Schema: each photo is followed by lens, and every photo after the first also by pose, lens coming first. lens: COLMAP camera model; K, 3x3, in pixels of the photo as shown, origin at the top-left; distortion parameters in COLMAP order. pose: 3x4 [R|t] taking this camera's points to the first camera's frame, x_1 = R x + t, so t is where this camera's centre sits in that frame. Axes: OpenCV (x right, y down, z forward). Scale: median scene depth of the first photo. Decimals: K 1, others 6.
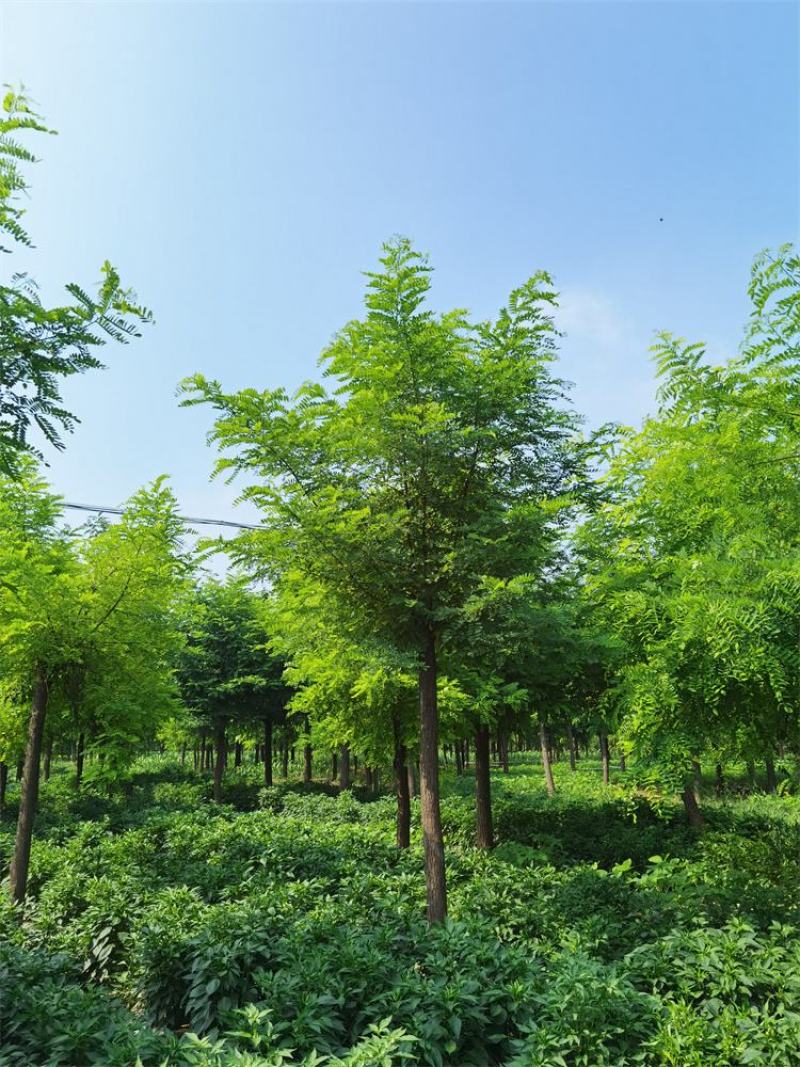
lens RADIAL K [[838.2, 0, 396.5], [0, 838.2, 533.3], [0, 0, 1]] dist [0.024342, -0.033960]
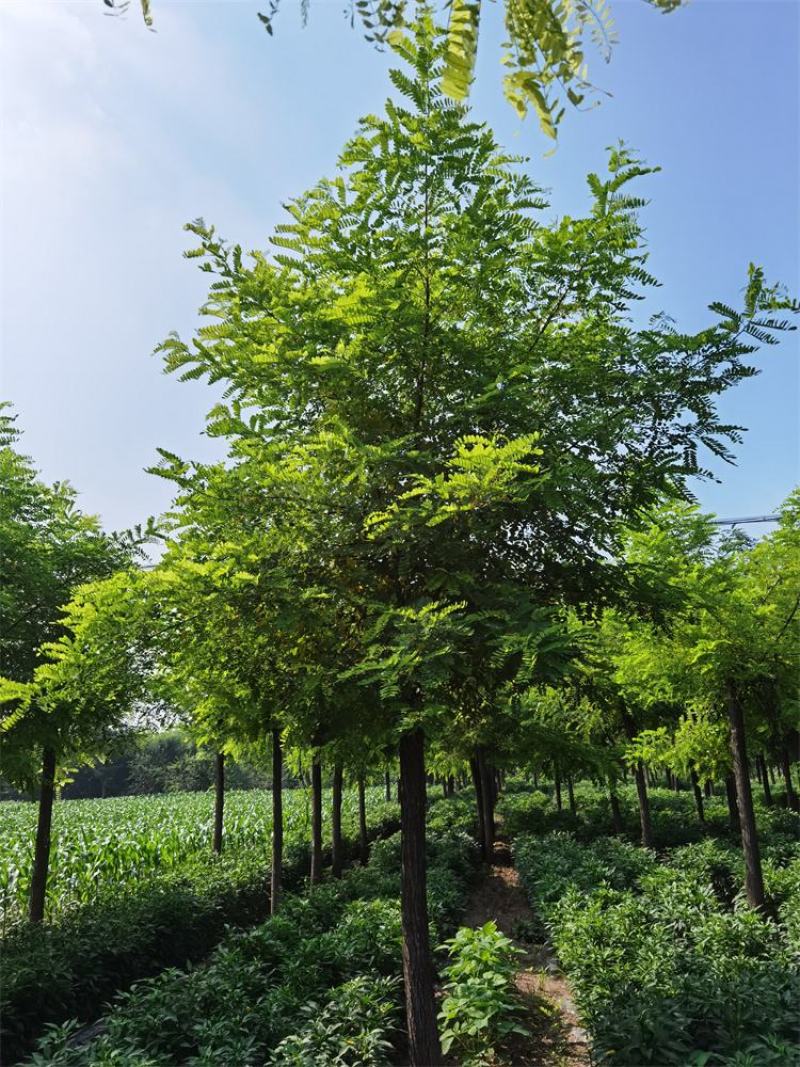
lens RADIAL K [[838.2, 0, 396.5], [0, 838.2, 533.3], [0, 0, 1]] dist [0.024342, -0.033960]
pose [[0.760320, -0.190201, -0.621077, -0.095955], [0.178671, 0.980523, -0.081552, -0.010799], [0.624492, -0.048963, 0.779495, -0.031564]]
